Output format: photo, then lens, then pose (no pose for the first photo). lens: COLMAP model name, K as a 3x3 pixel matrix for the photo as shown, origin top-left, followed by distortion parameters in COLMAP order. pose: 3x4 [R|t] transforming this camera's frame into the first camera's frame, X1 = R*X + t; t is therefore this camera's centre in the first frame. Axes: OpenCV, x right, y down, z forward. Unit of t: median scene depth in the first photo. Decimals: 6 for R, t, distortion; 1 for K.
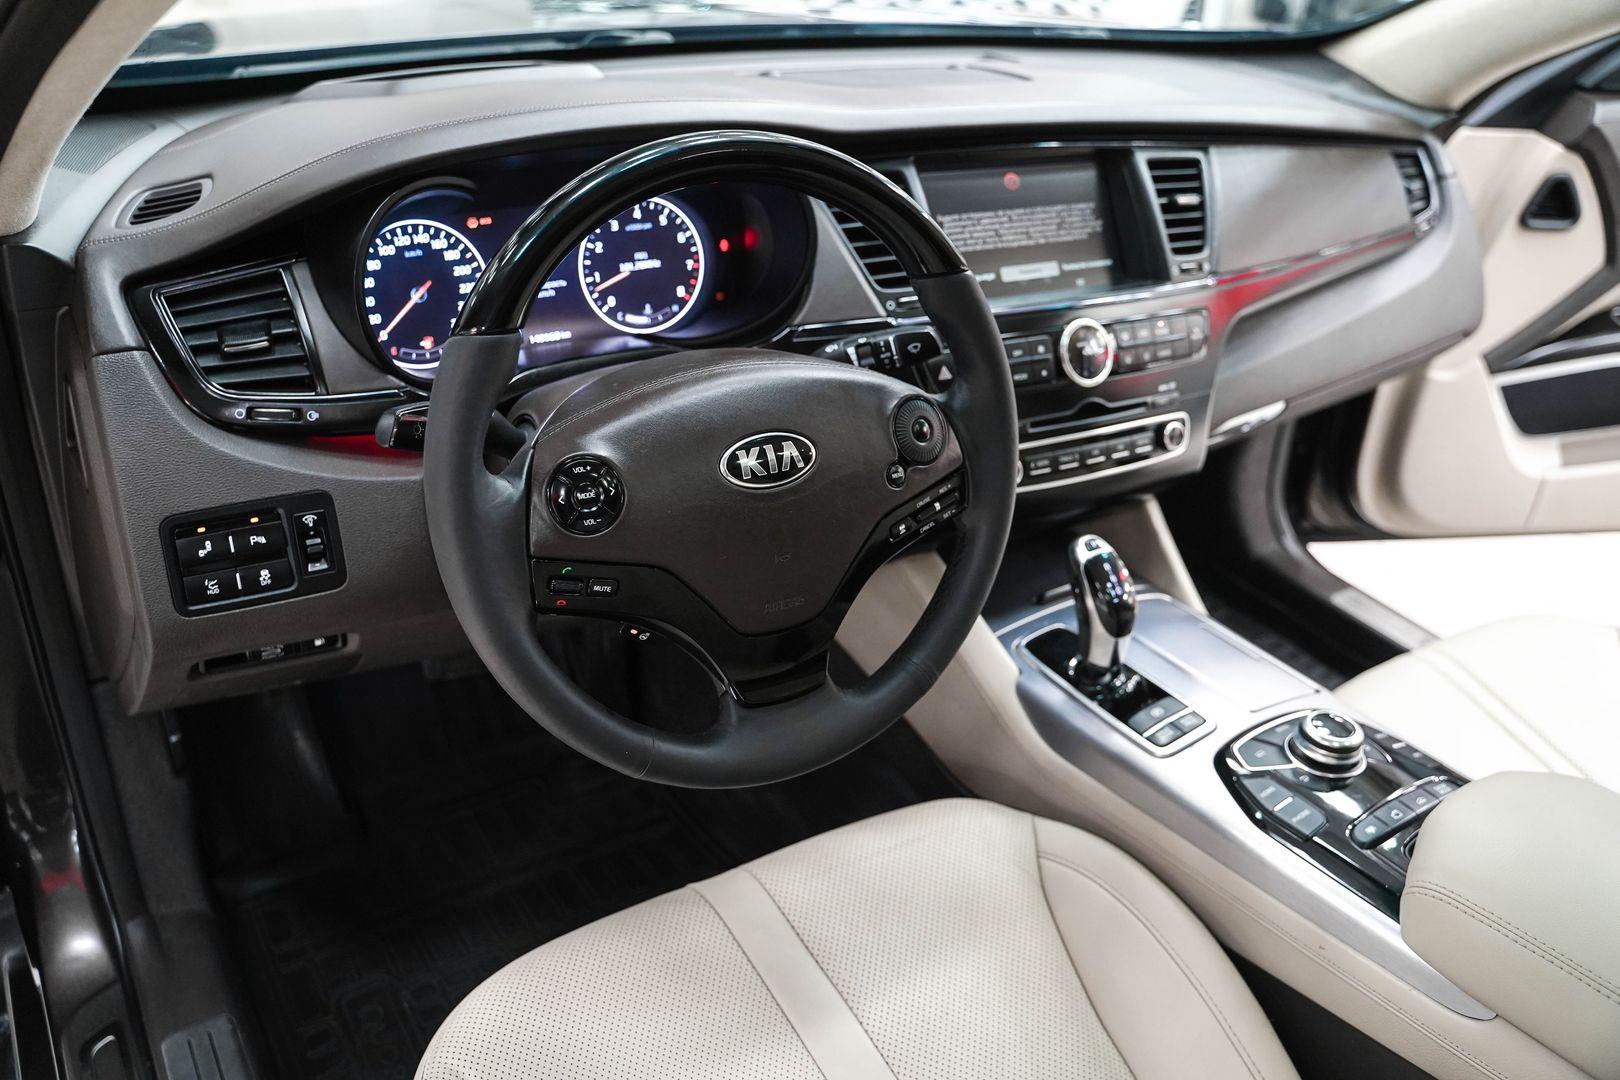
lens RADIAL K [[1306.8, 0, 797.9], [0, 1306.8, 535.1], [0, 0, 1]] dist [-0.114881, 0.084933]
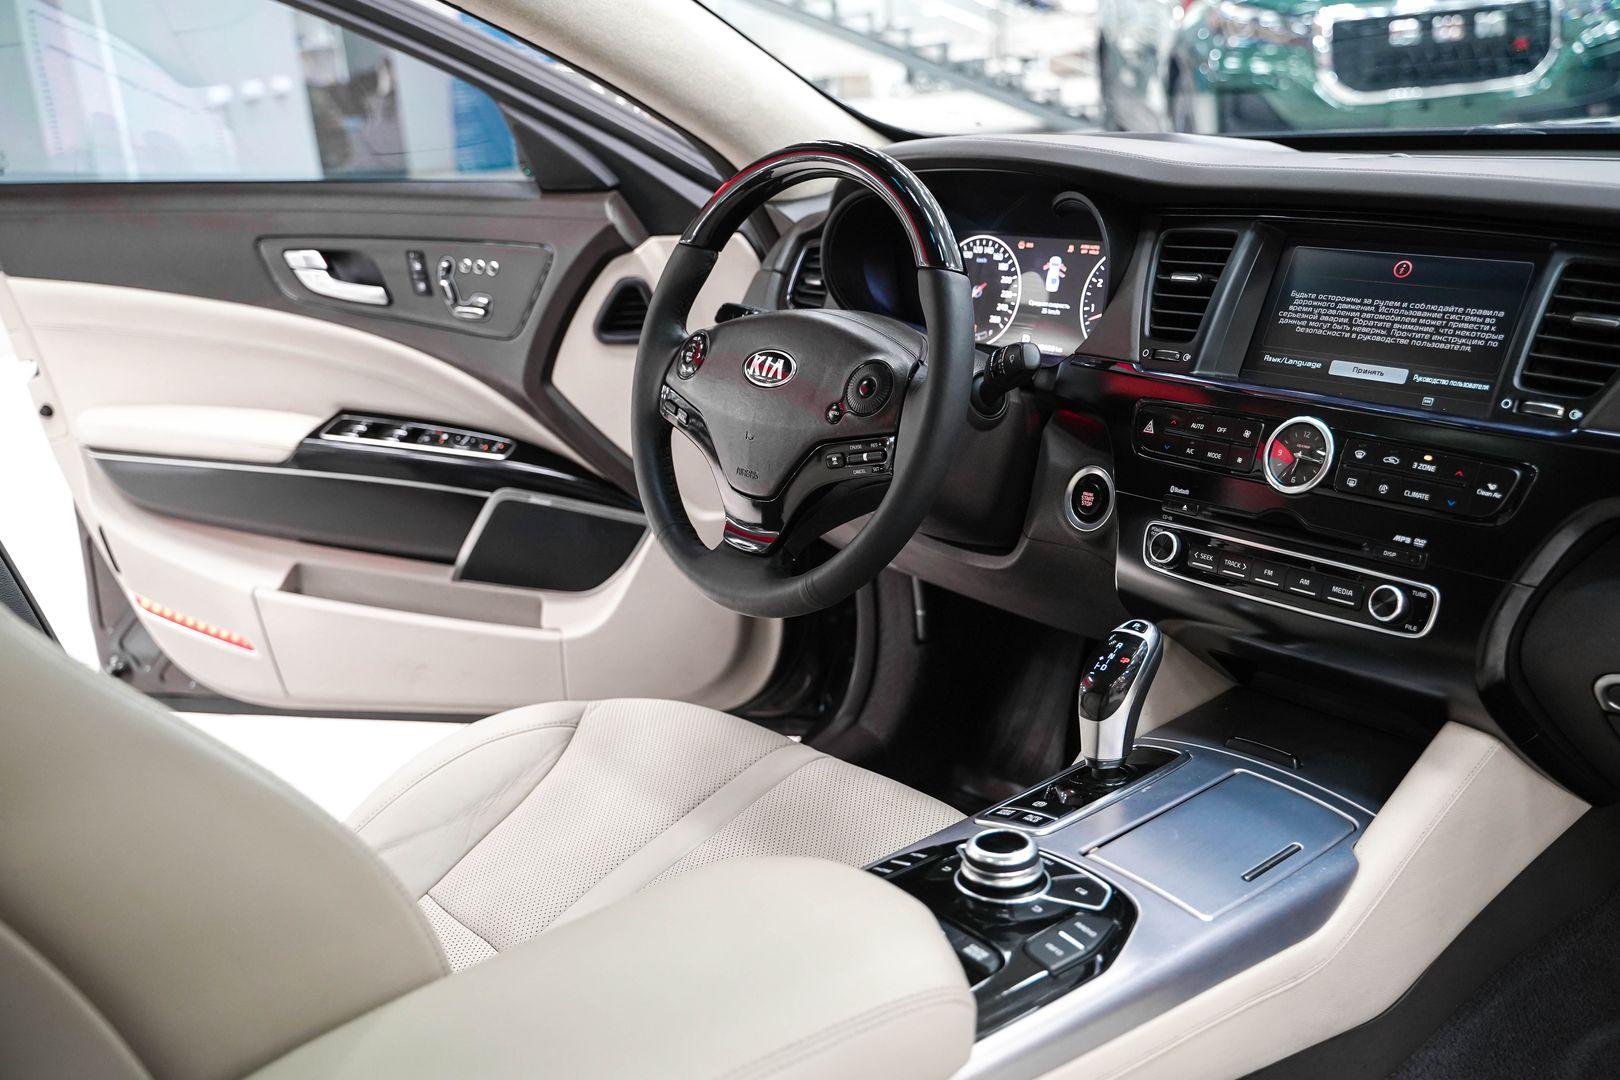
lens RADIAL K [[1652.4, 0, 807.5], [0, 1652.4, 534.0], [0, 0, 1]] dist [-0.028031, 0.000000]
pose [[0.161018, 0.220042, -0.962109, 1.237153], [-0.412666, 0.900536, 0.136896, -0.113031], [0.896538, 0.374987, 0.235807, 0.498653]]
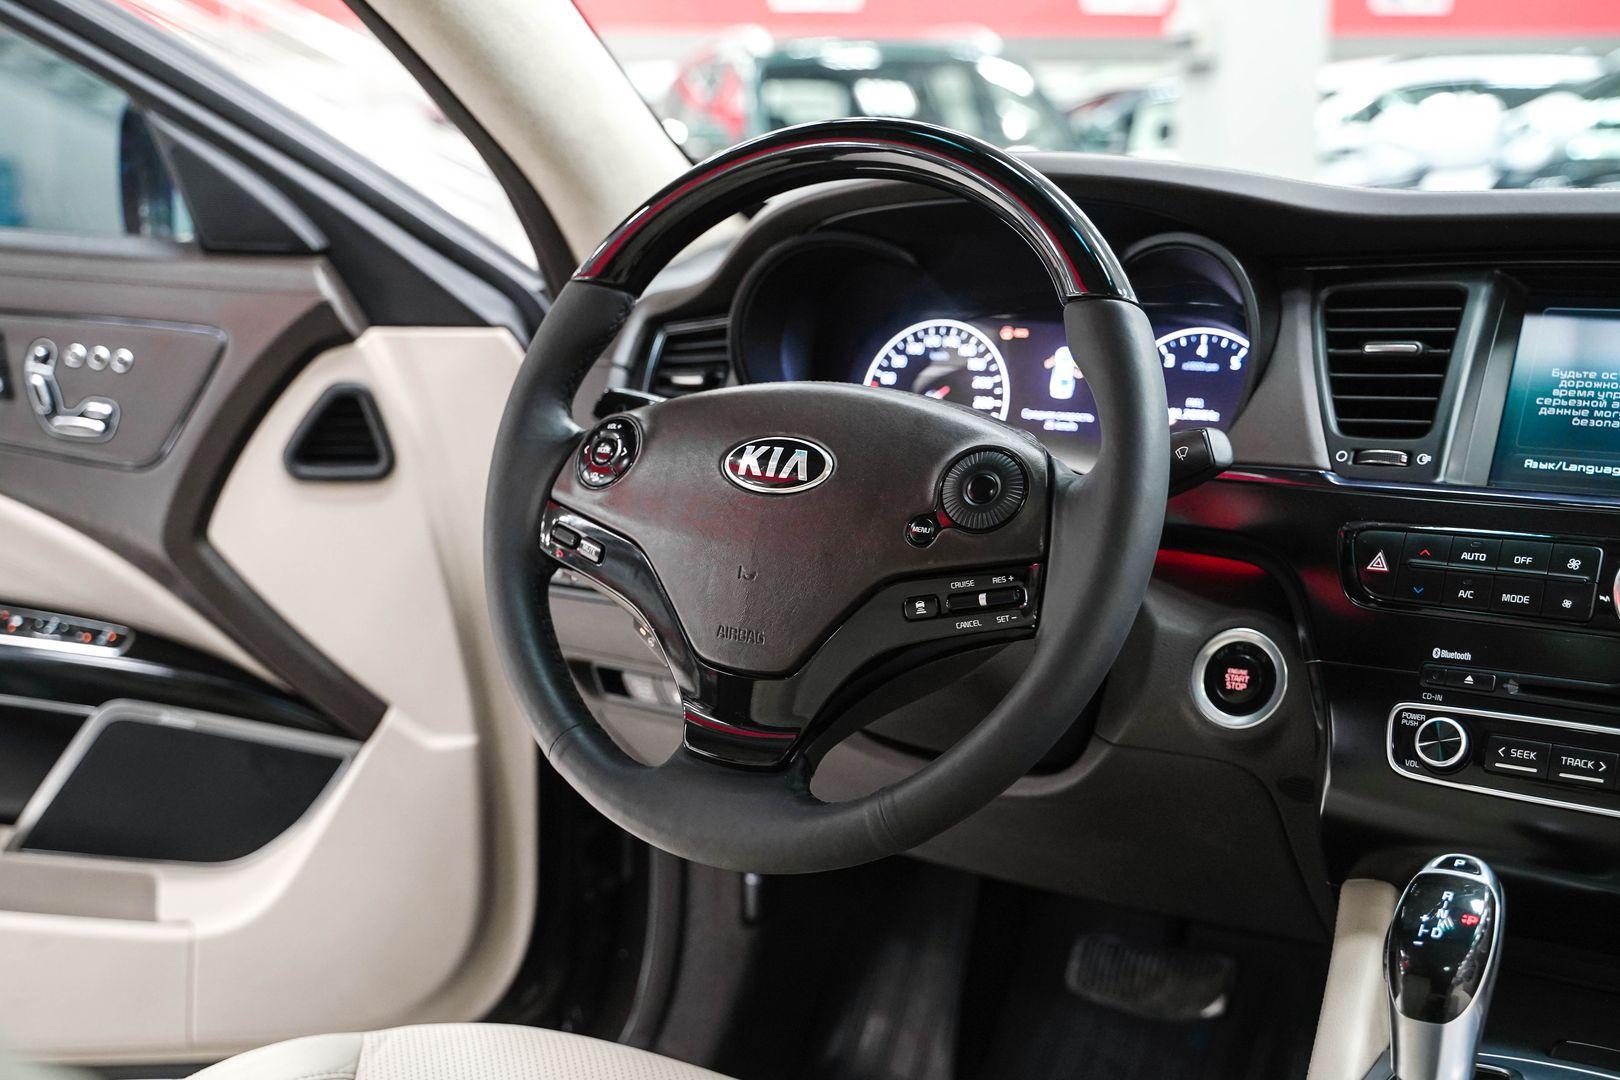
lens RADIAL K [[1873.7, 0, 789.1], [0, 1873.7, 544.6], [0, 0, 1]] dist [0.002550, 0.000000]
pose [[0.436498, 0.089231, -0.895269, 0.786209], [-0.419738, 0.900342, -0.114911, 0.092059], [0.795795, 0.425937, 0.430451, 0.361635]]
